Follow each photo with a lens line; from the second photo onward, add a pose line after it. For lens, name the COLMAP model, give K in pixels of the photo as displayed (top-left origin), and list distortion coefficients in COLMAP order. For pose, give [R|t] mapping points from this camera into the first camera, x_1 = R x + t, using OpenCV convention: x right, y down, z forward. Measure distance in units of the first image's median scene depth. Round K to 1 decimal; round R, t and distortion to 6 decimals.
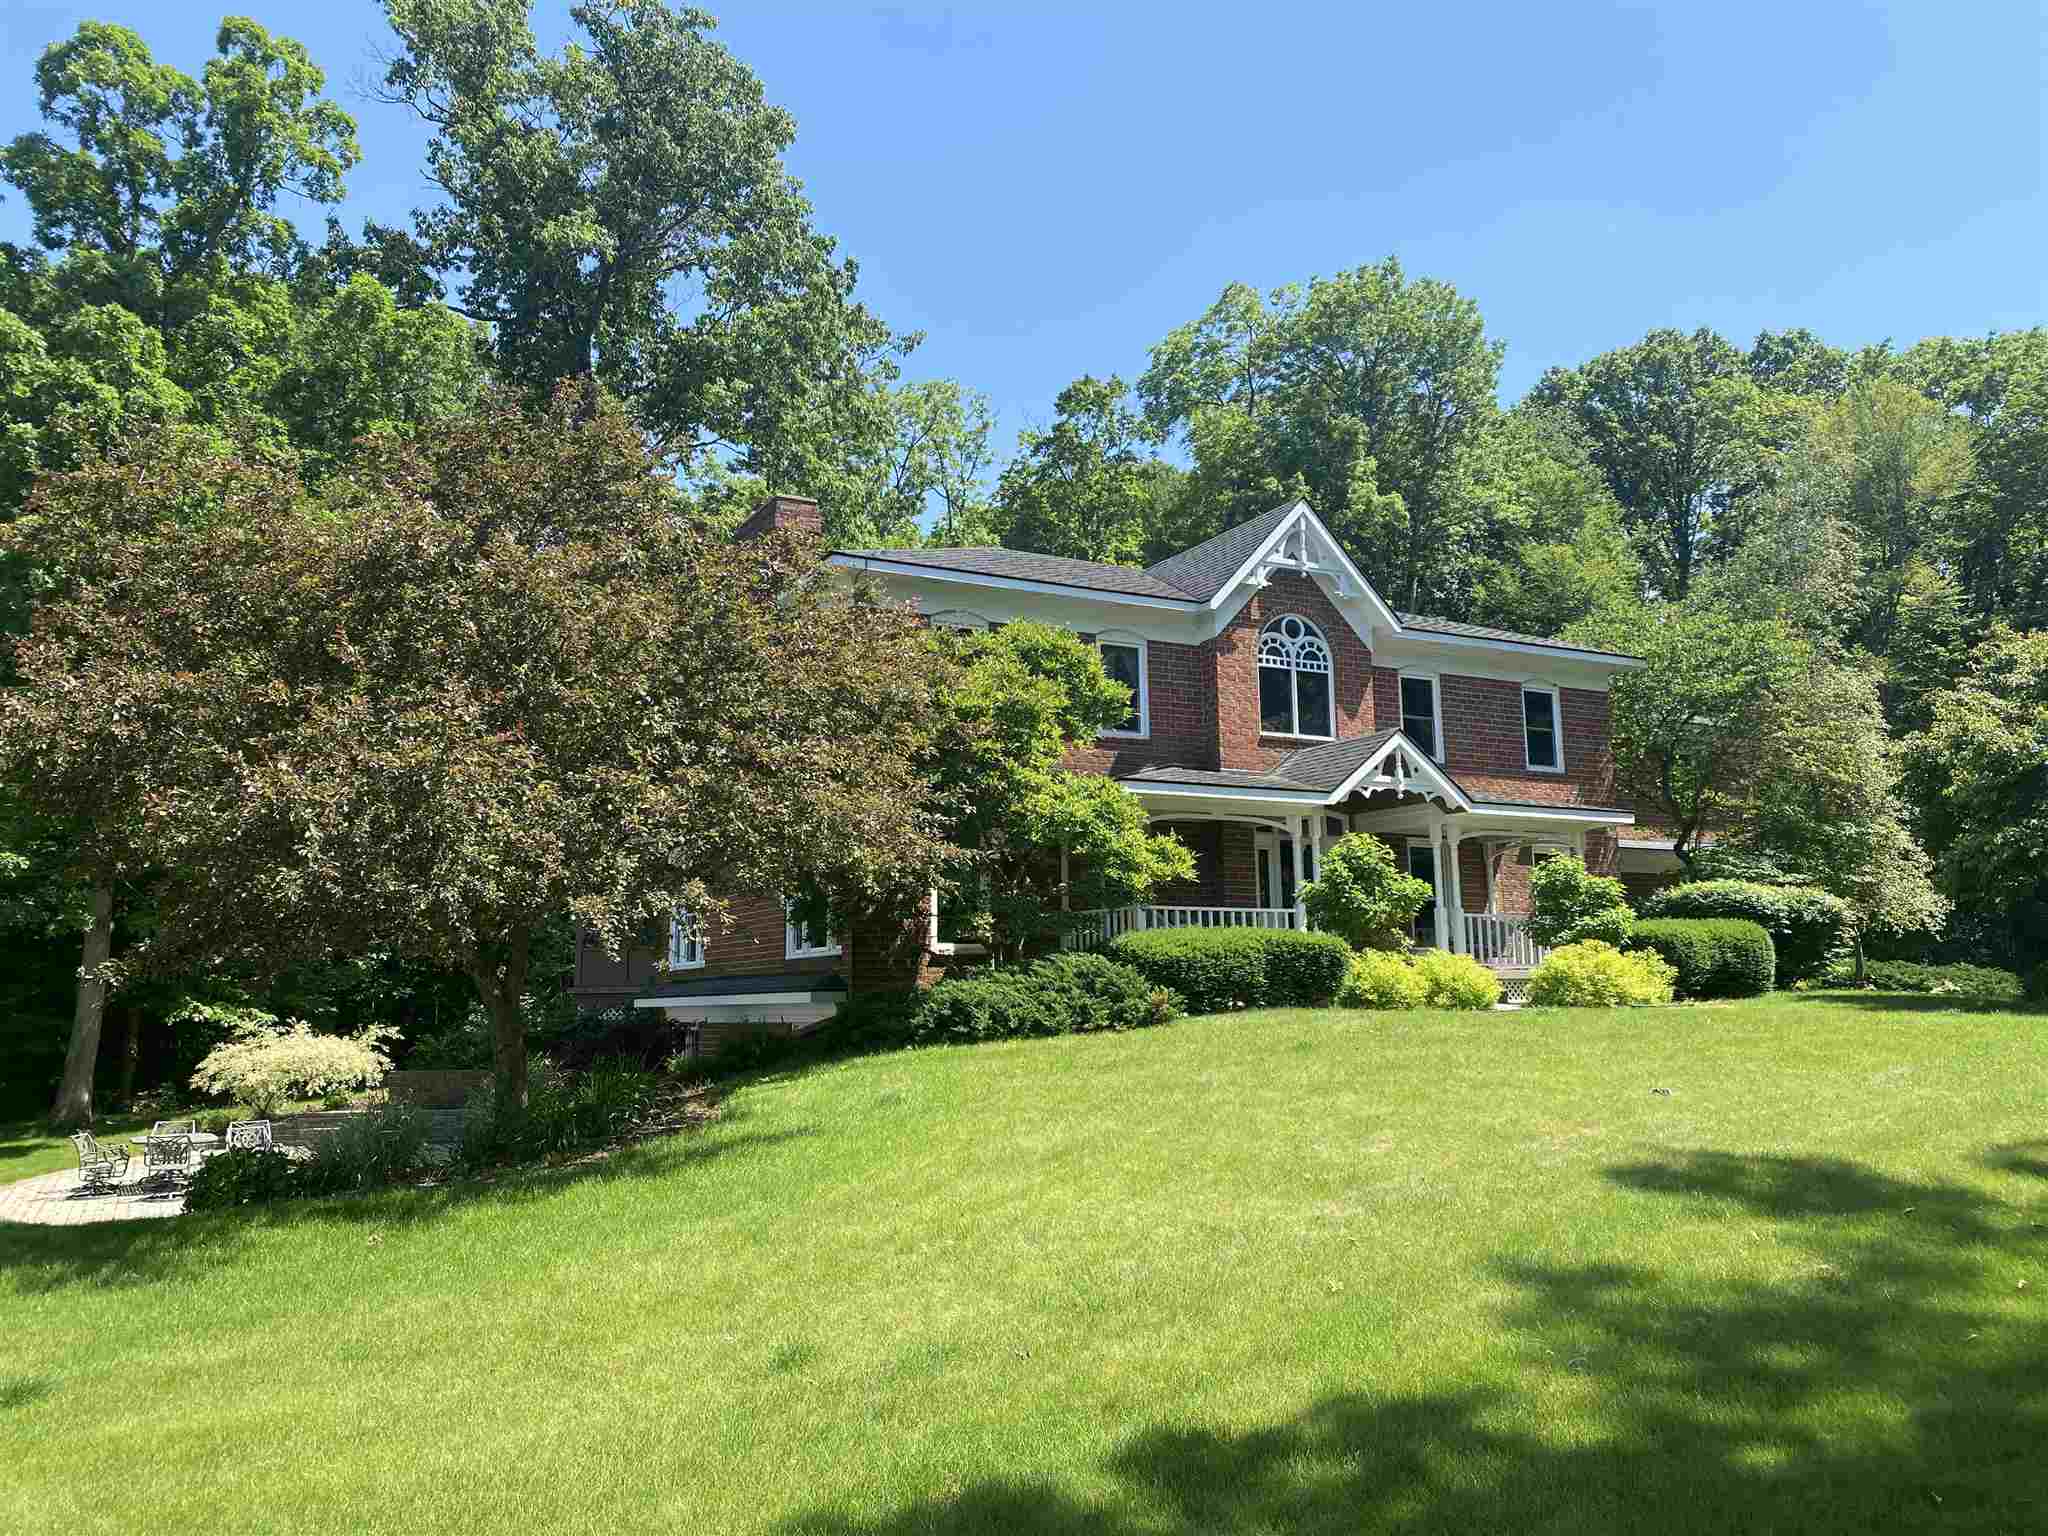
lens RADIAL K [[1572.8, 0, 1024.0], [0, 1572.8, 768.0], [0, 0, 1]] dist [0.125619, -0.140901]
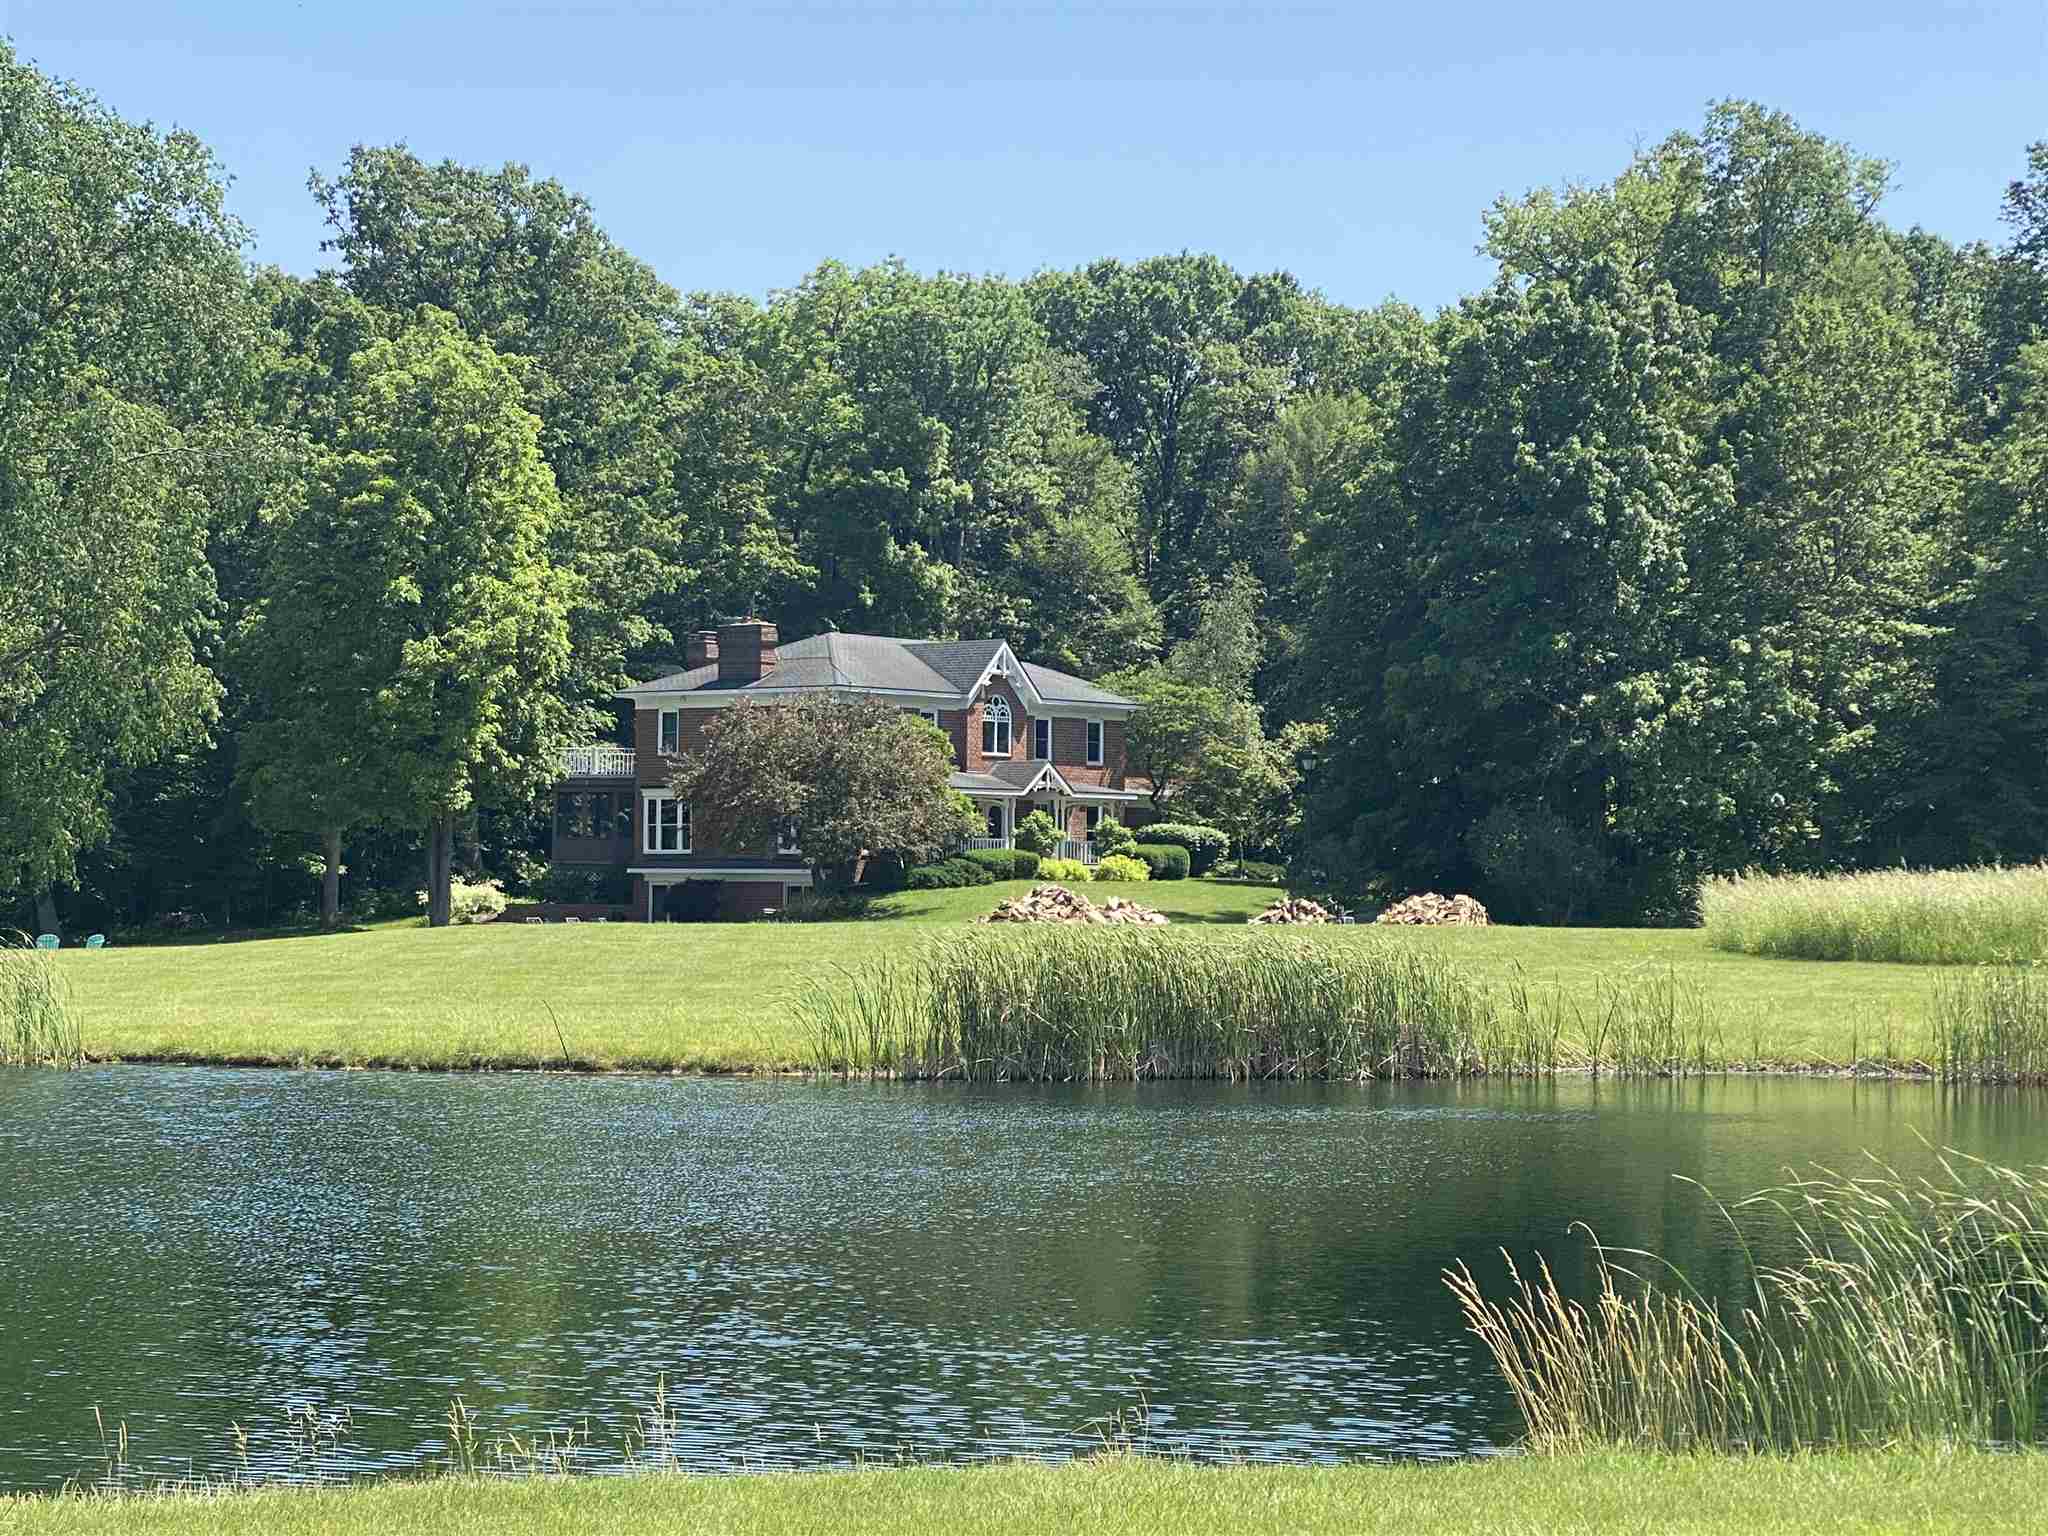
lens RADIAL K [[4983.2, 0, 1024.0], [0, 4983.2, 768.0], [0, 0, 1]] dist [0.045987, 0.042494]
pose [[0.930189, 0.032946, 0.365600, -2.206715], [-0.075780, 0.991745, 0.103436, -0.687616], [-0.359174, -0.123921, 0.925007, -5.129259]]
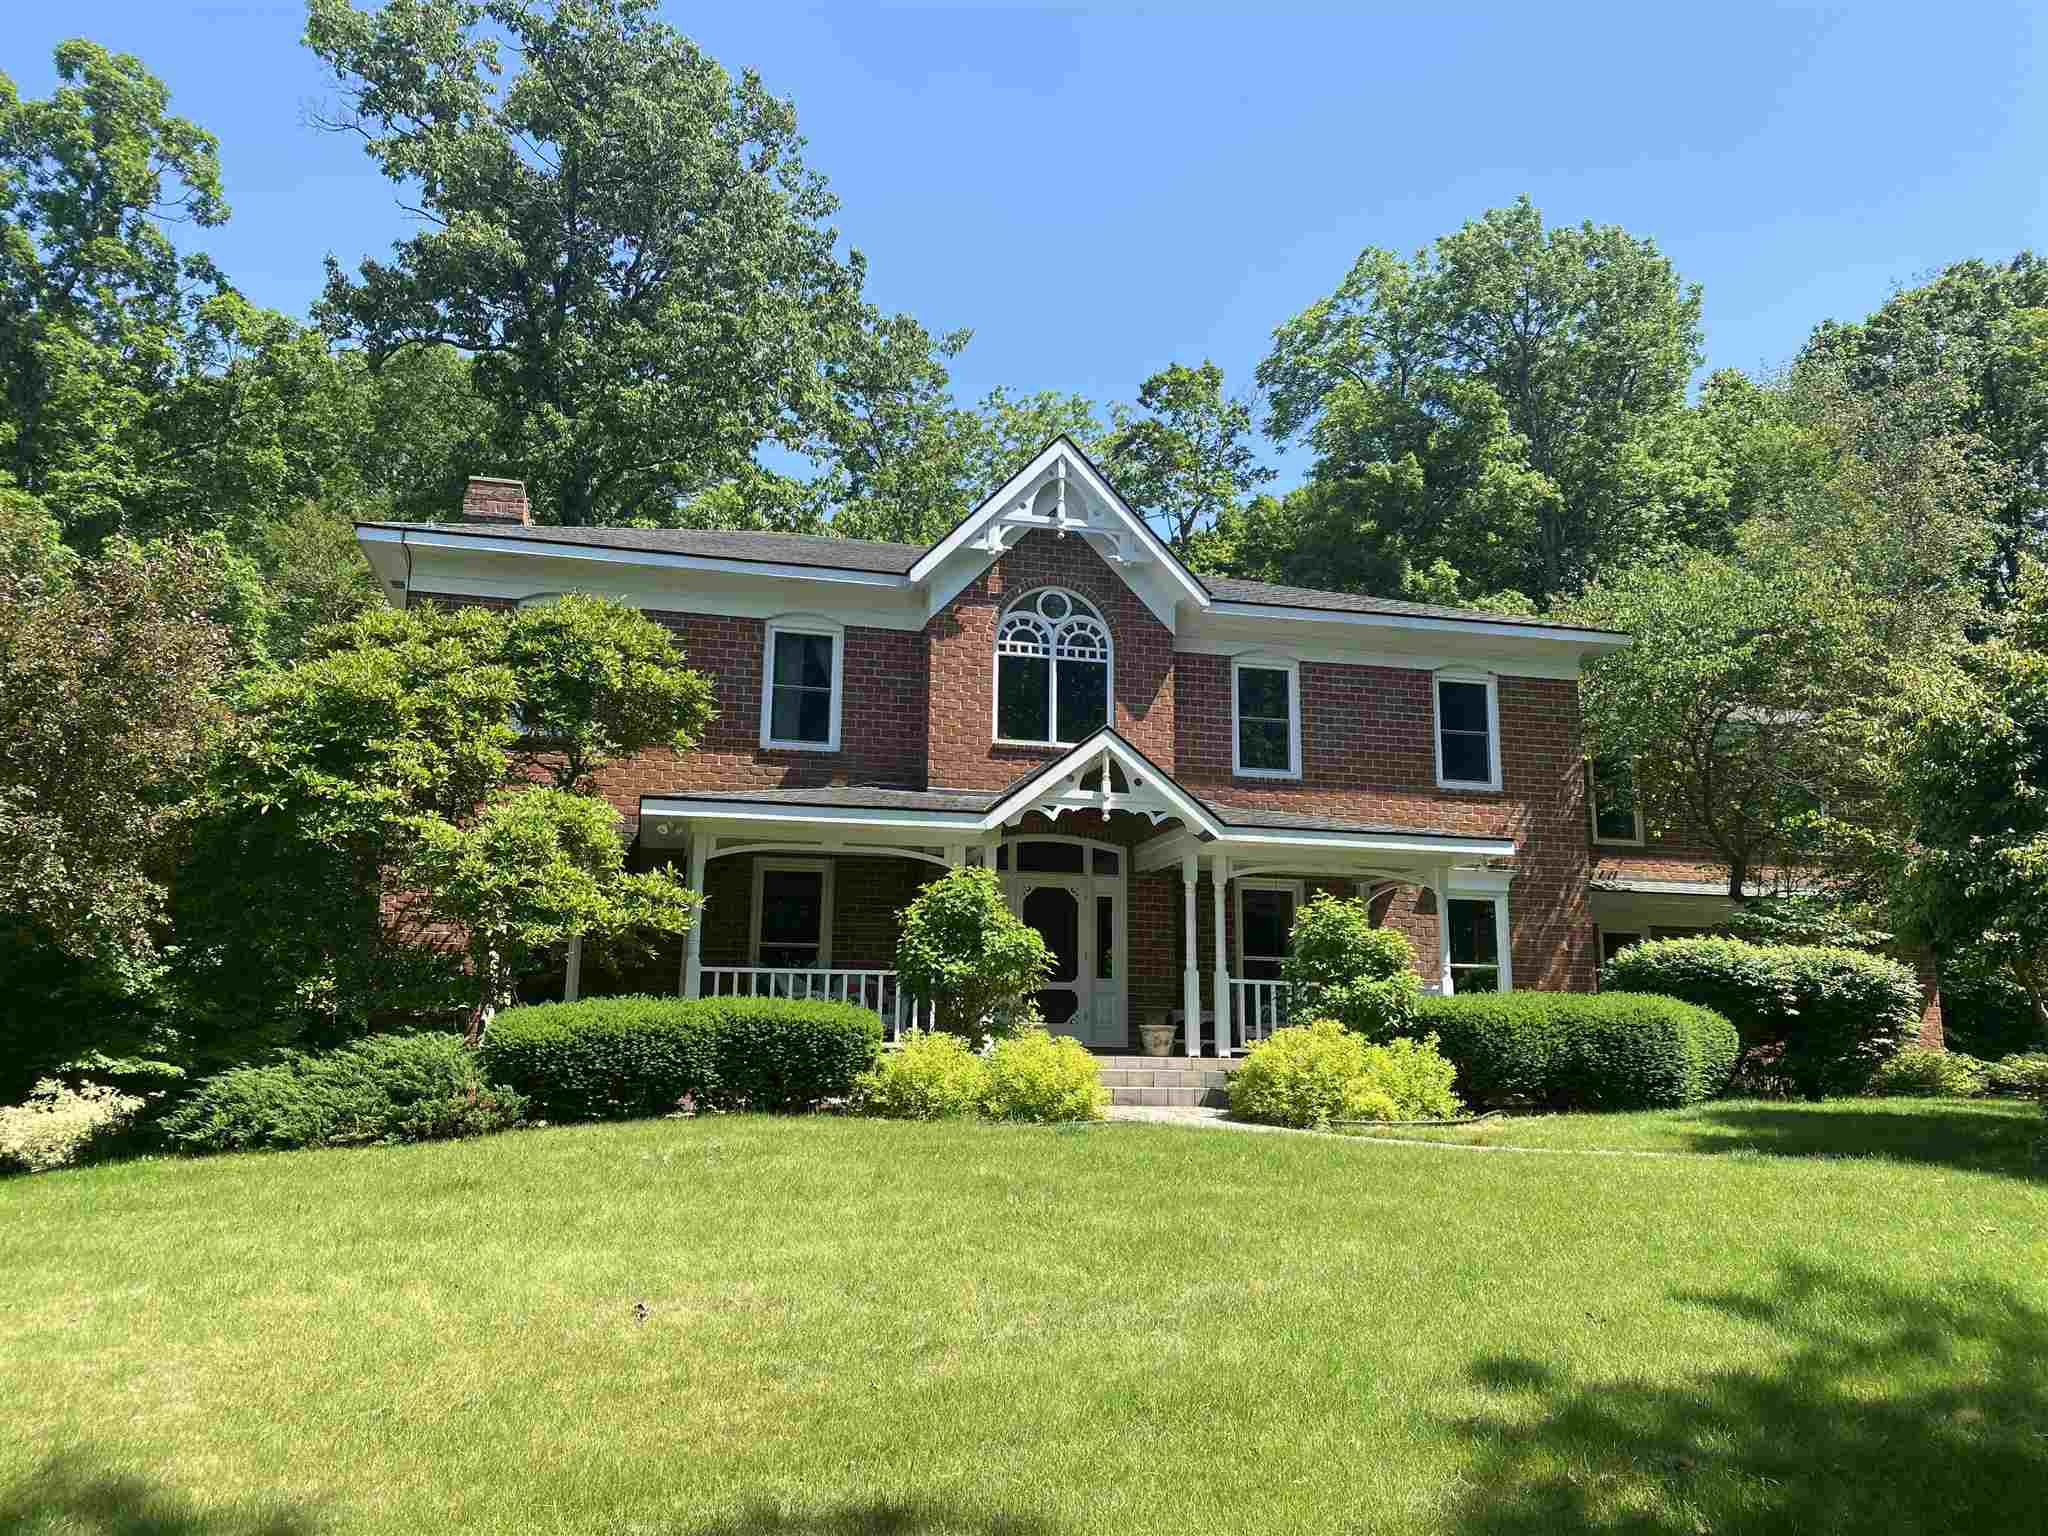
lens RADIAL K [[1572.8, 0, 1024.0], [0, 1572.8, 768.0], [0, 0, 1]] dist [0.125619, -0.140901]
pose [[0.967660, -0.022448, -0.251257, 0.350252], [0.013328, 0.999191, -0.037942, 0.019918], [0.251905, 0.033366, 0.967177, 0.259061]]
